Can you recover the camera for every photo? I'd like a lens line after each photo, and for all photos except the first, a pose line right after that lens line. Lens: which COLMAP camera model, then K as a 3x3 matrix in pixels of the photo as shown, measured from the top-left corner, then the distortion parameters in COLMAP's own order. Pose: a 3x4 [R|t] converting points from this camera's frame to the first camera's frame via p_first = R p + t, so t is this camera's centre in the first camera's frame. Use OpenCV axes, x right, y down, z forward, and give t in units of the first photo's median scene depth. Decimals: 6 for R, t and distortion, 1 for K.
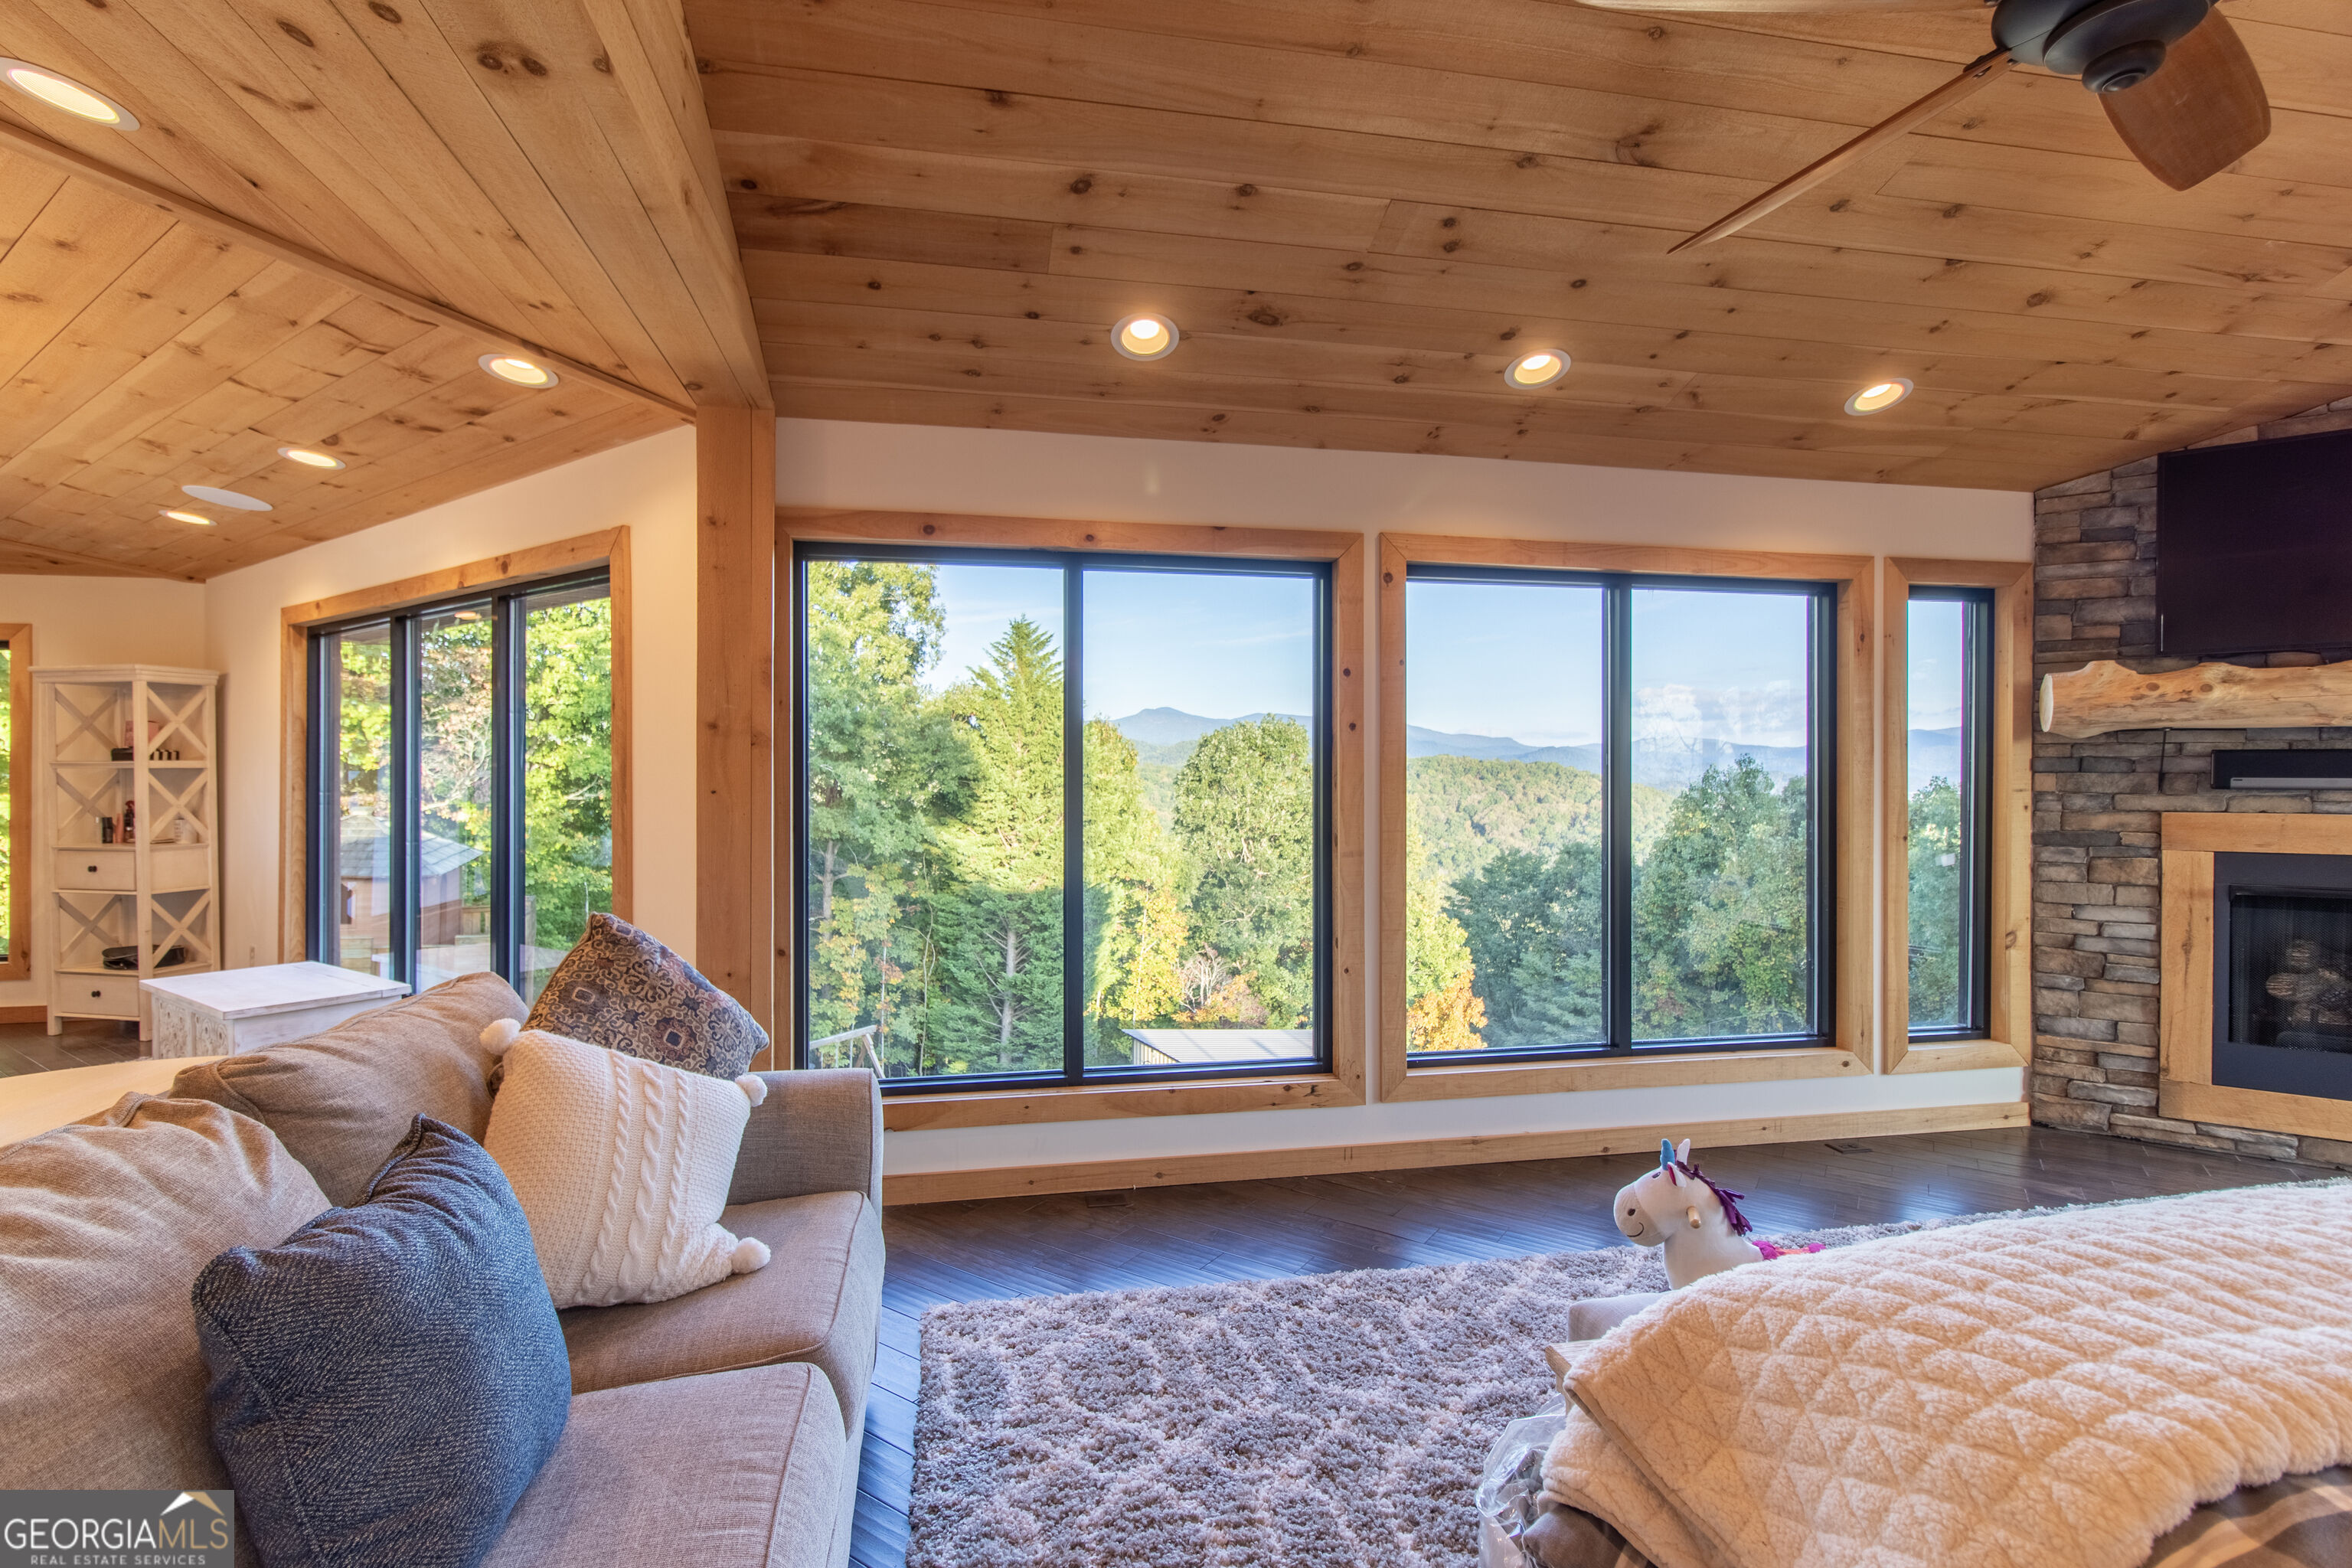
lens RADIAL K [[1094.2, 0, 1161.6], [0, 1094.2, 782.0], [0, 0, 1]] dist [0.000851, 0.001033]
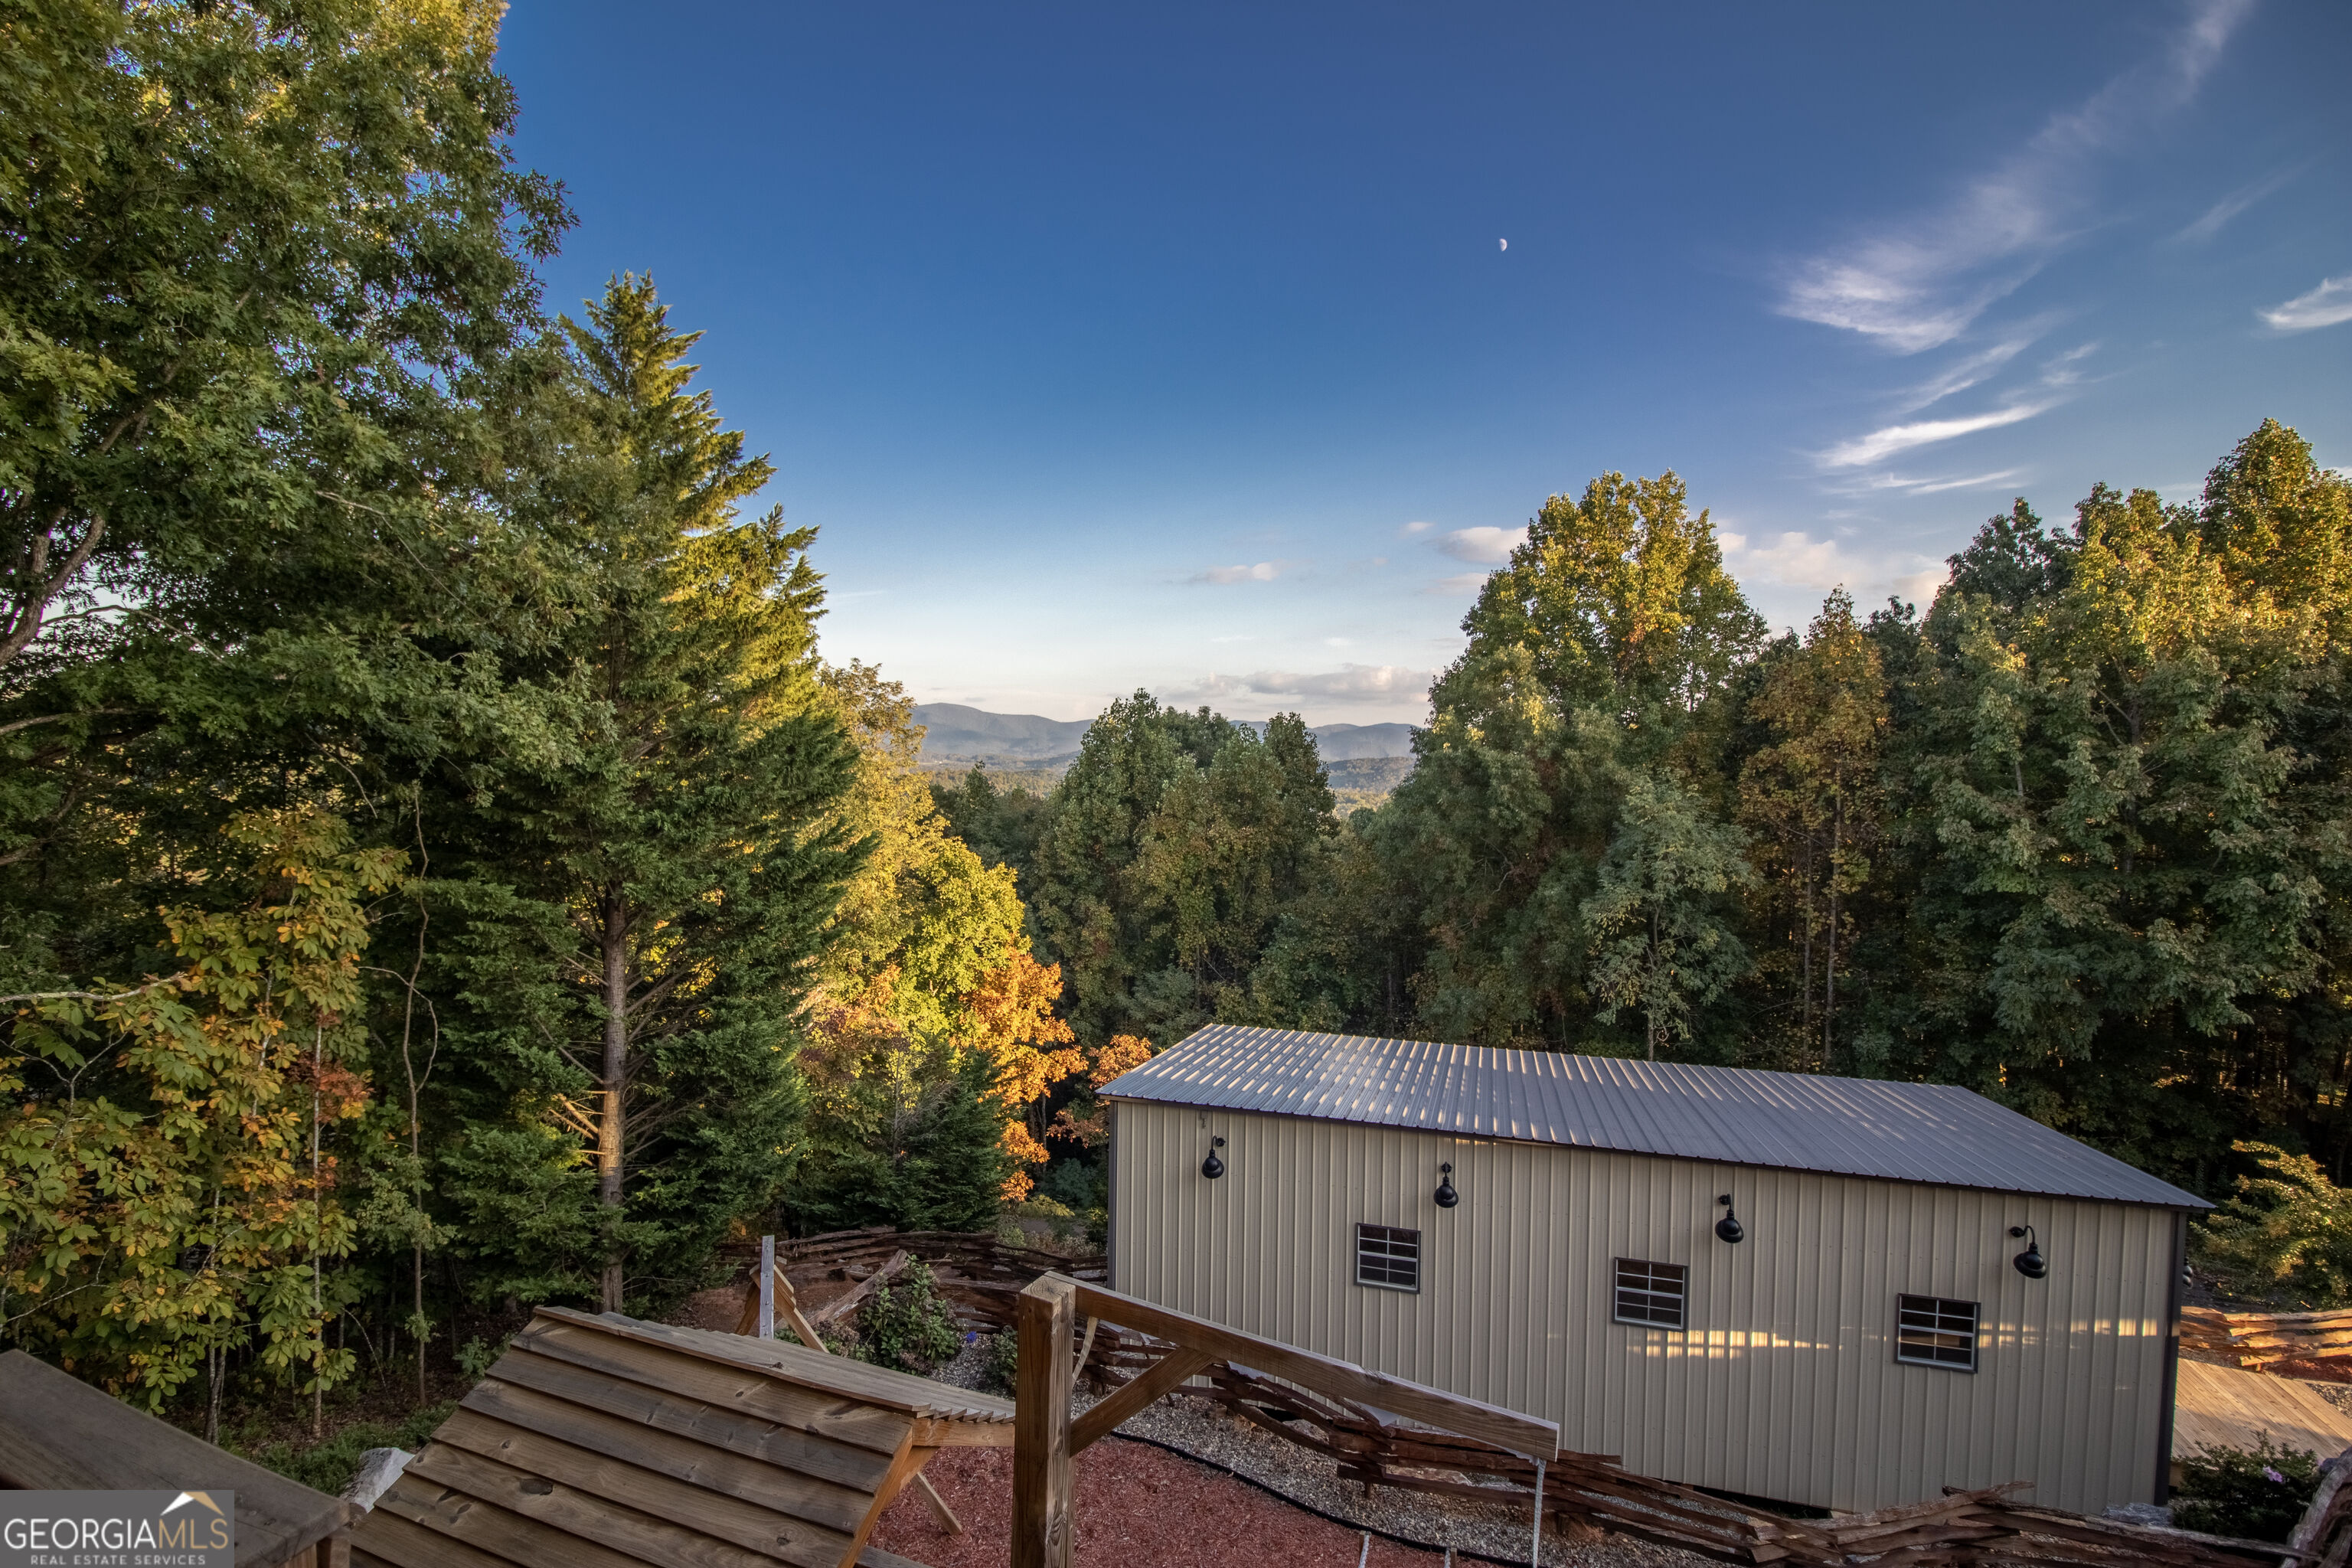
lens RADIAL K [[1098.3, 0, 1162.8], [0, 1098.3, 782.3], [0, 0, 1]] dist [0.001415, -0.013372]
pose [[0.665567, -0.017649, 0.746130, -0.353728], [-0.005330, 0.999582, 0.028399, 0.054677], [-0.746319, -0.022878, 0.665195, 0.547060]]
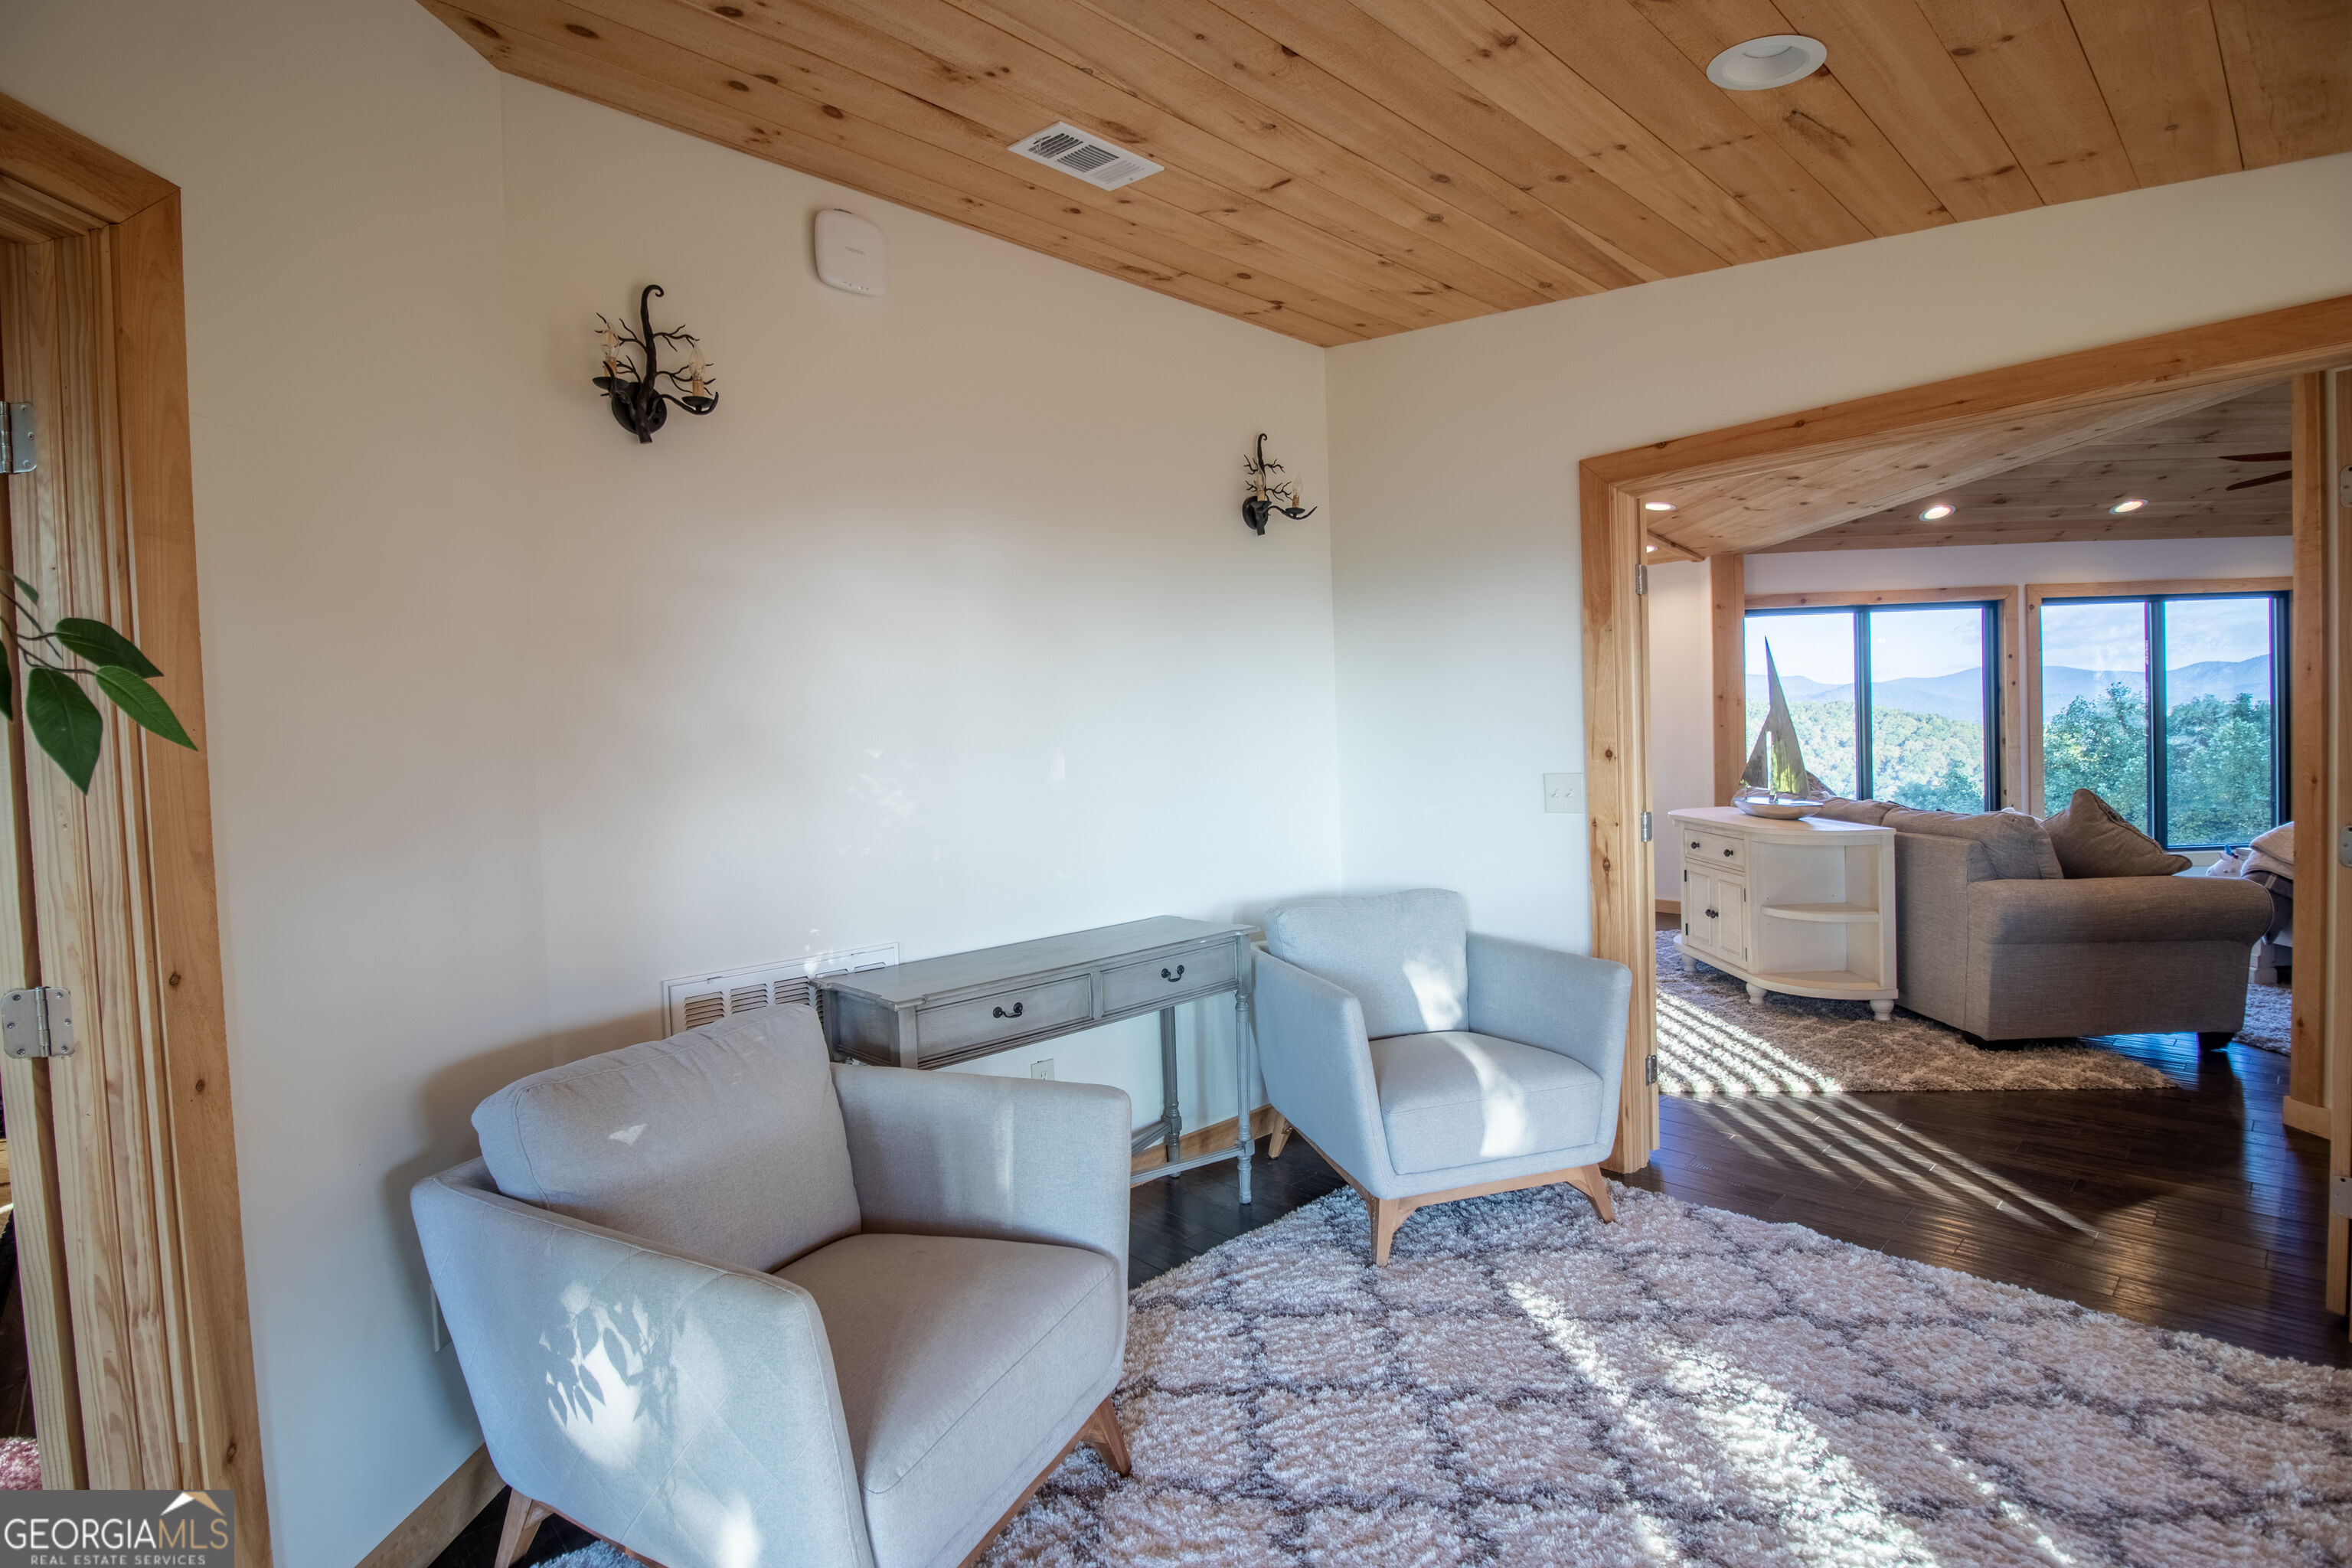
lens RADIAL K [[1103.3, 0, 1167.3], [0, 1103.3, 780.4], [0, 0, 1]] dist [0.001076, -0.012602]
pose [[0.976415, -0.029140, -0.213925, -0.103208], [0.036230, 0.998914, 0.029299, 0.001305], [0.212839, -0.036358, 0.976411, -0.146441]]
